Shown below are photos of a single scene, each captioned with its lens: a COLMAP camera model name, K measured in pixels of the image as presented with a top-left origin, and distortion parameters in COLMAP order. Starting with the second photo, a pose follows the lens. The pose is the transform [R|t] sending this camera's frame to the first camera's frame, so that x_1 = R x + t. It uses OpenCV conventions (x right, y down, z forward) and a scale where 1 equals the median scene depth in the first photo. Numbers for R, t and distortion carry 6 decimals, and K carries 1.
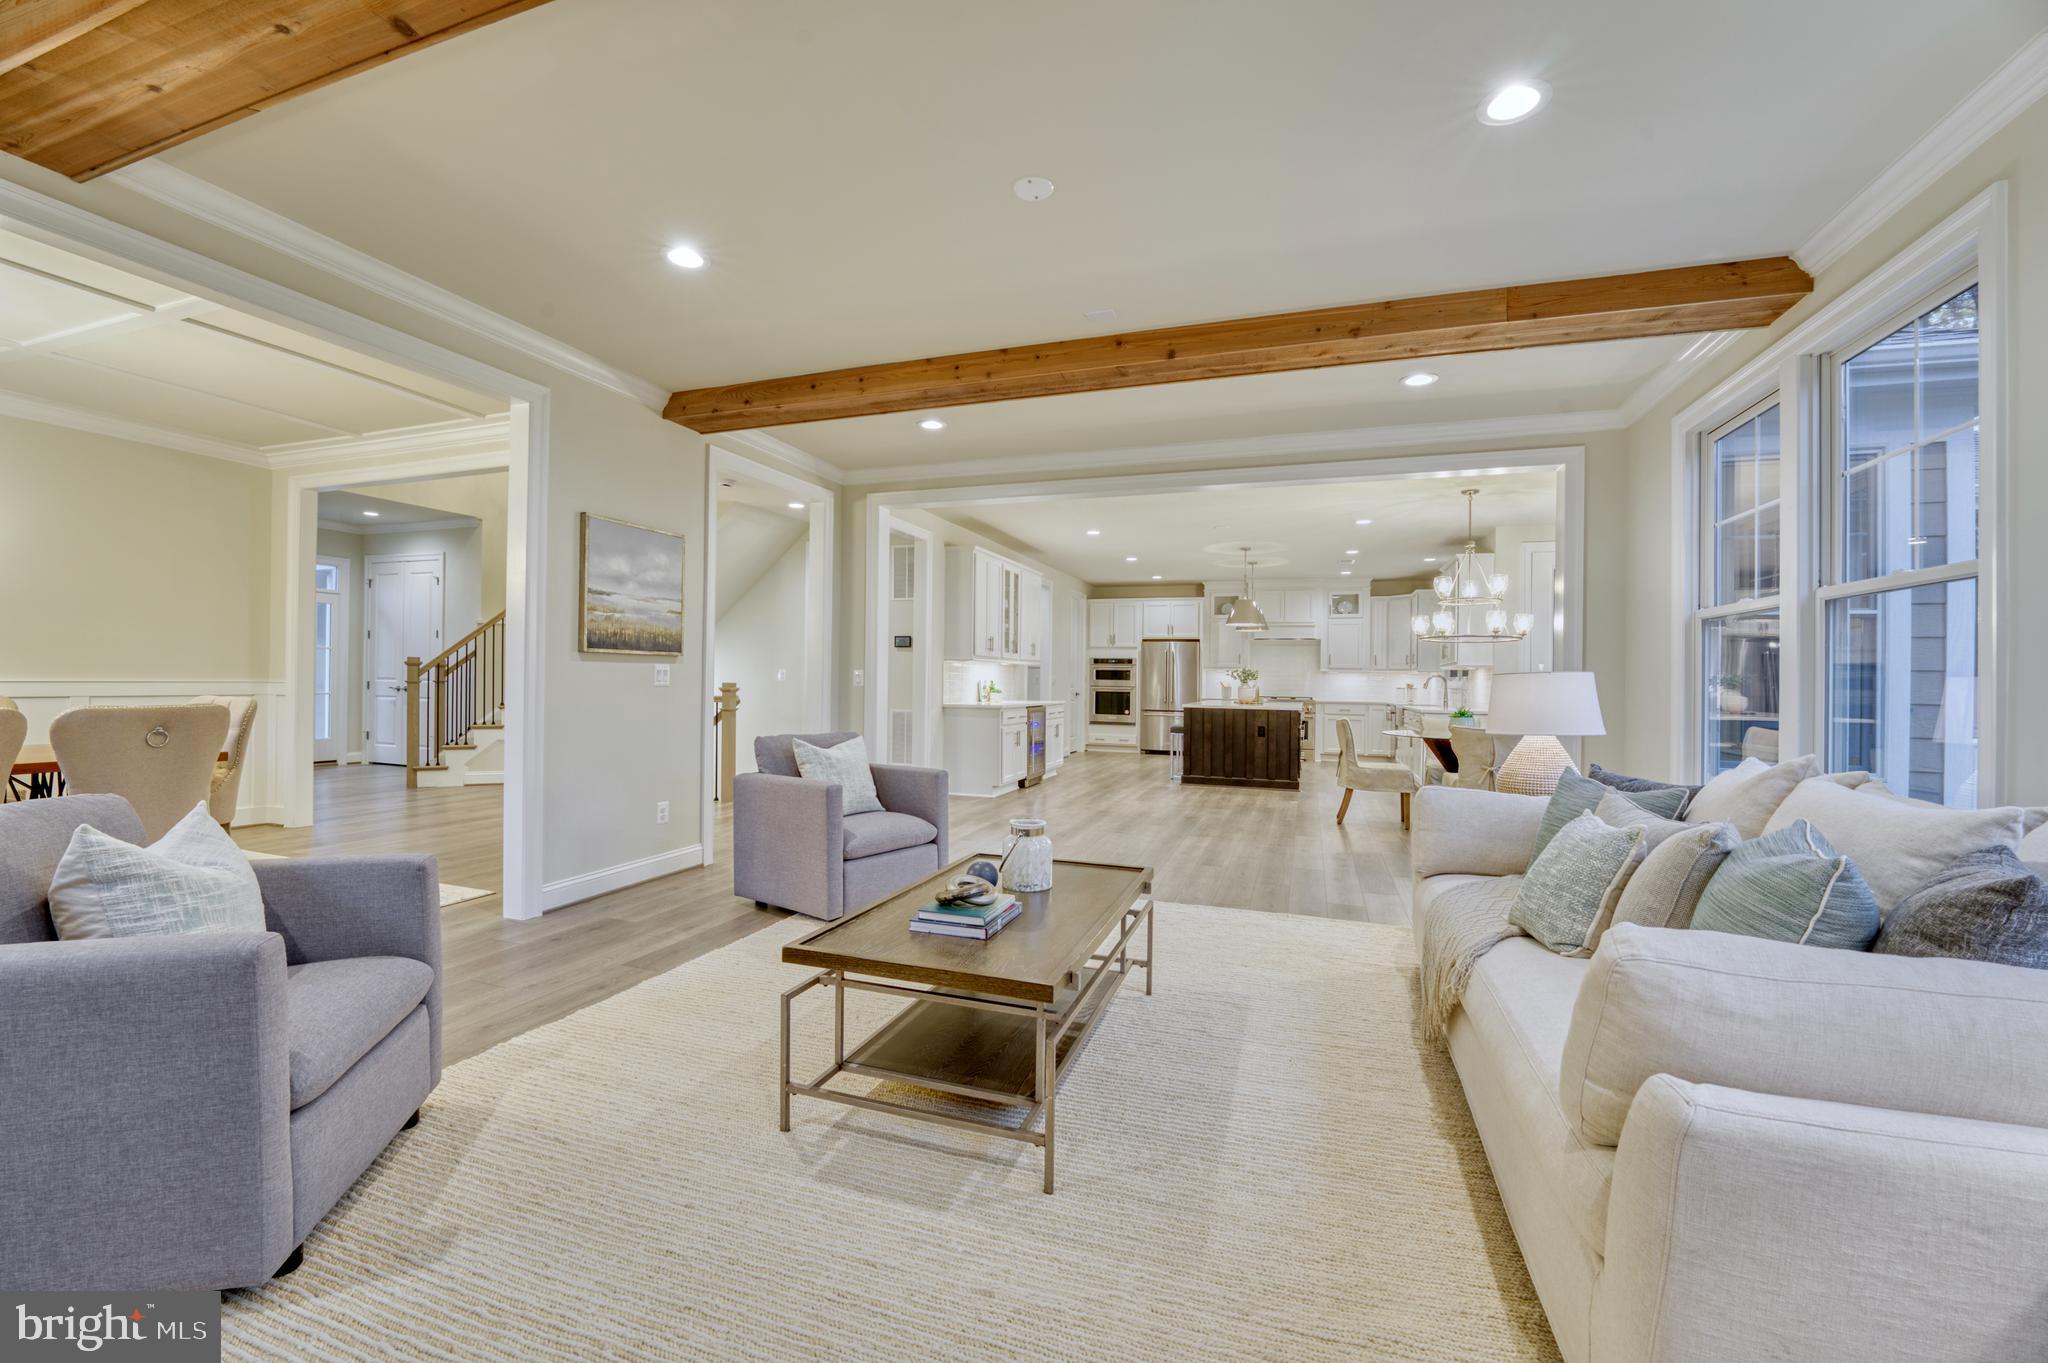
lens RADIAL K [[829.6, 0, 1021.9], [0, 829.6, 671.0], [0, 0, 1]] dist [-0.002589, -0.000368]
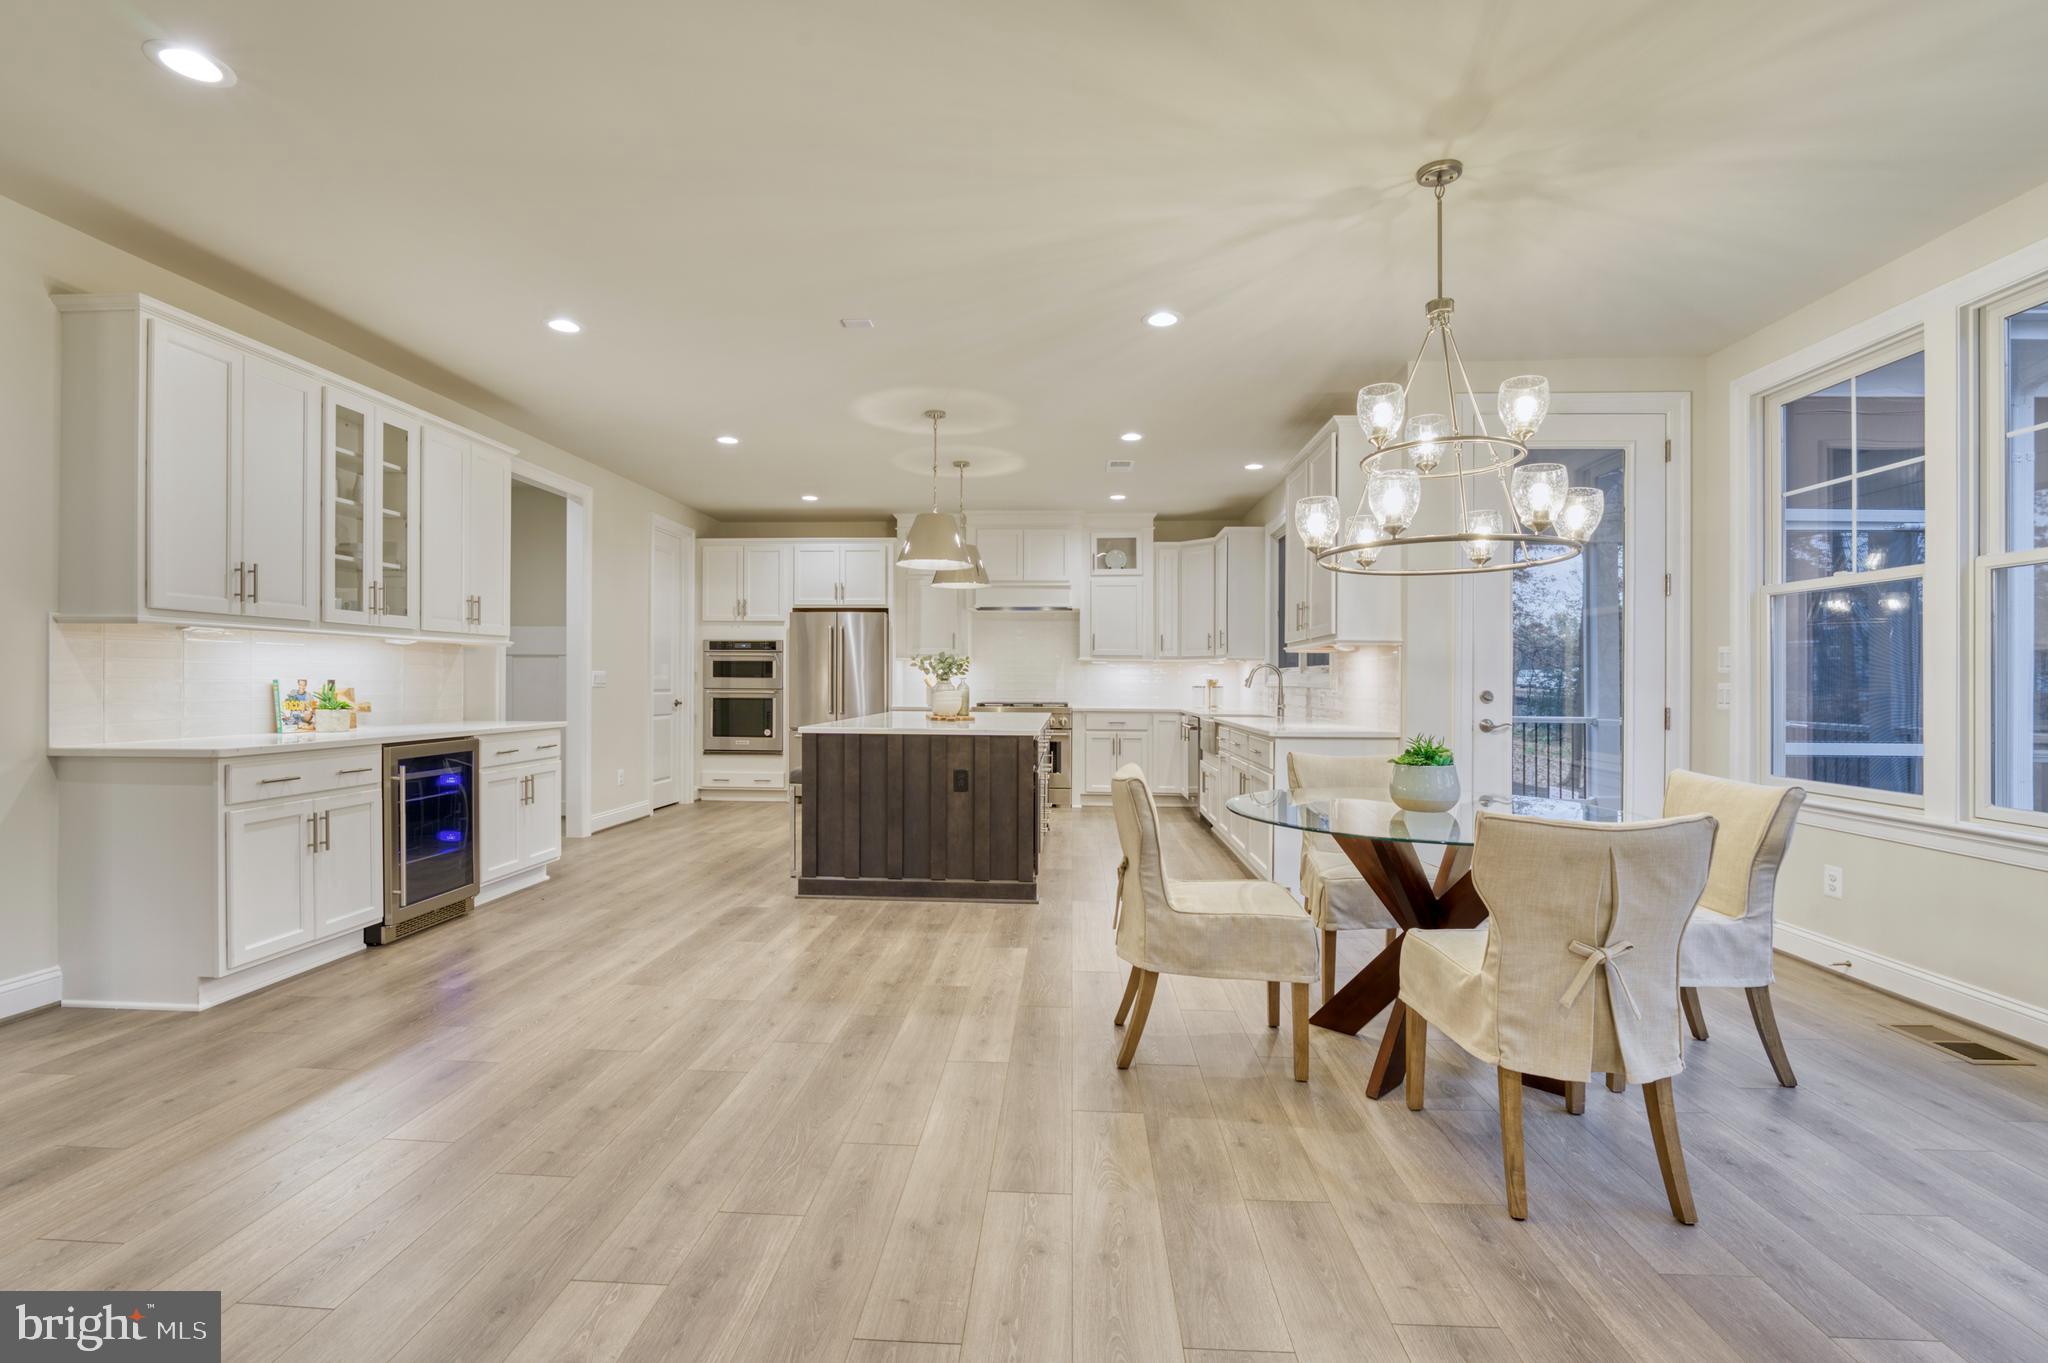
lens RADIAL K [[923.8, 0, 1015.5], [0, 923.8, 675.2], [0, 0, 1]] dist [-0.015796, -0.000306]
pose [[0.963374, -0.008414, 0.268030, 0.154320], [0.006638, 0.999950, 0.007534, 0.007118], [-0.268079, -0.005479, 0.963381, 0.417014]]
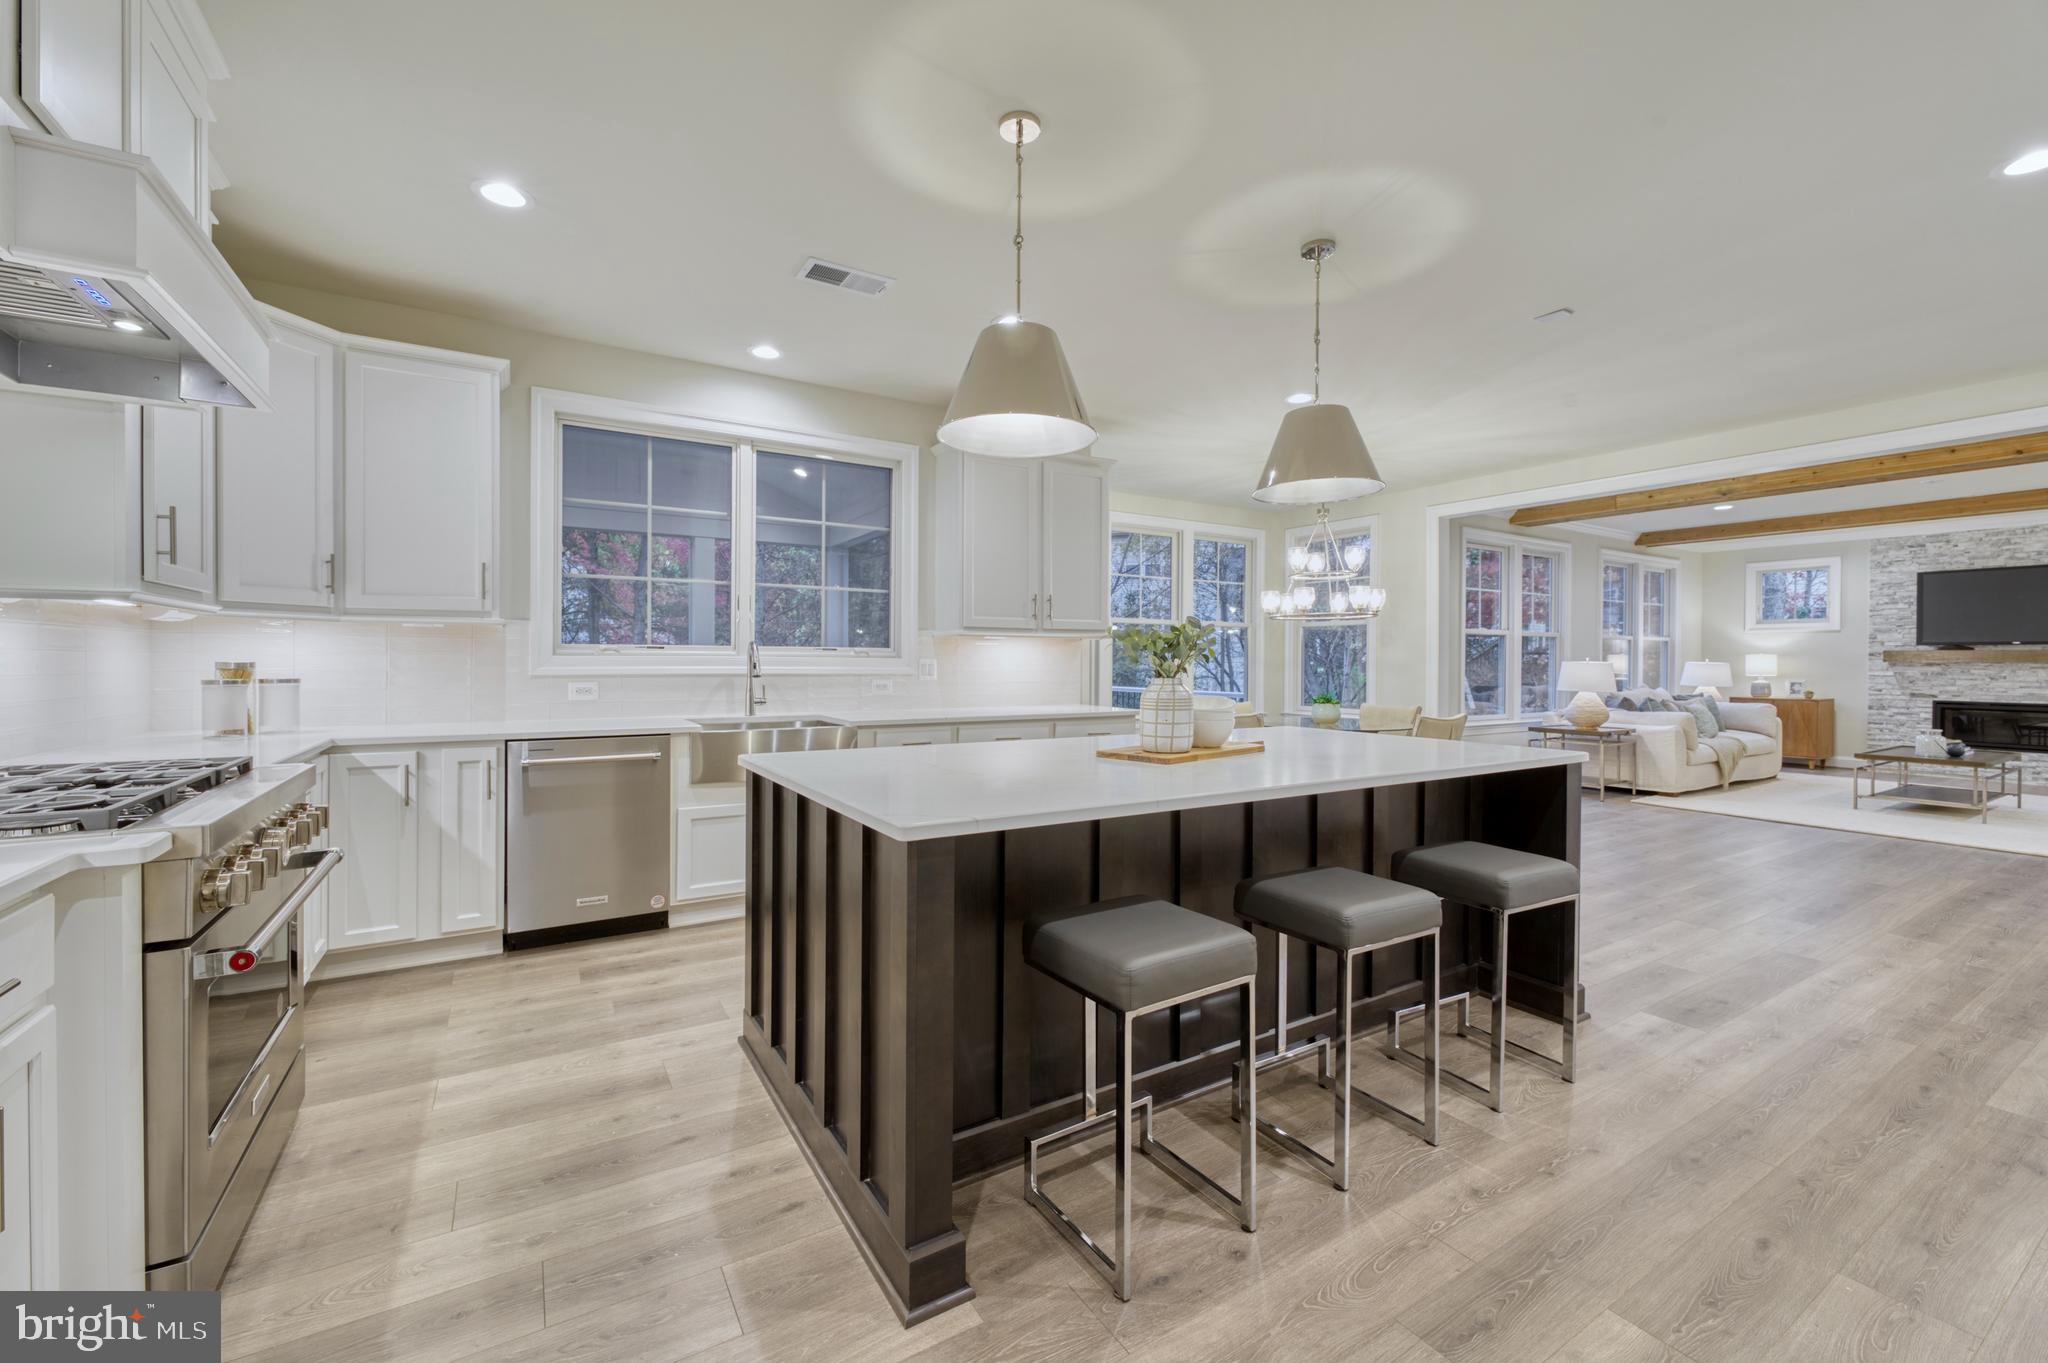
lens RADIAL K [[829.6, 0, 975.9], [0, 829.6, 660.2], [0, 0, 1]] dist [-0.002589, -0.000368]
pose [[-0.763130, -0.020970, 0.645904, 0.152241], [-0.026262, 0.999654, 0.001426, 0.011085], [-0.645711, -0.015874, -0.763417, 1.240650]]
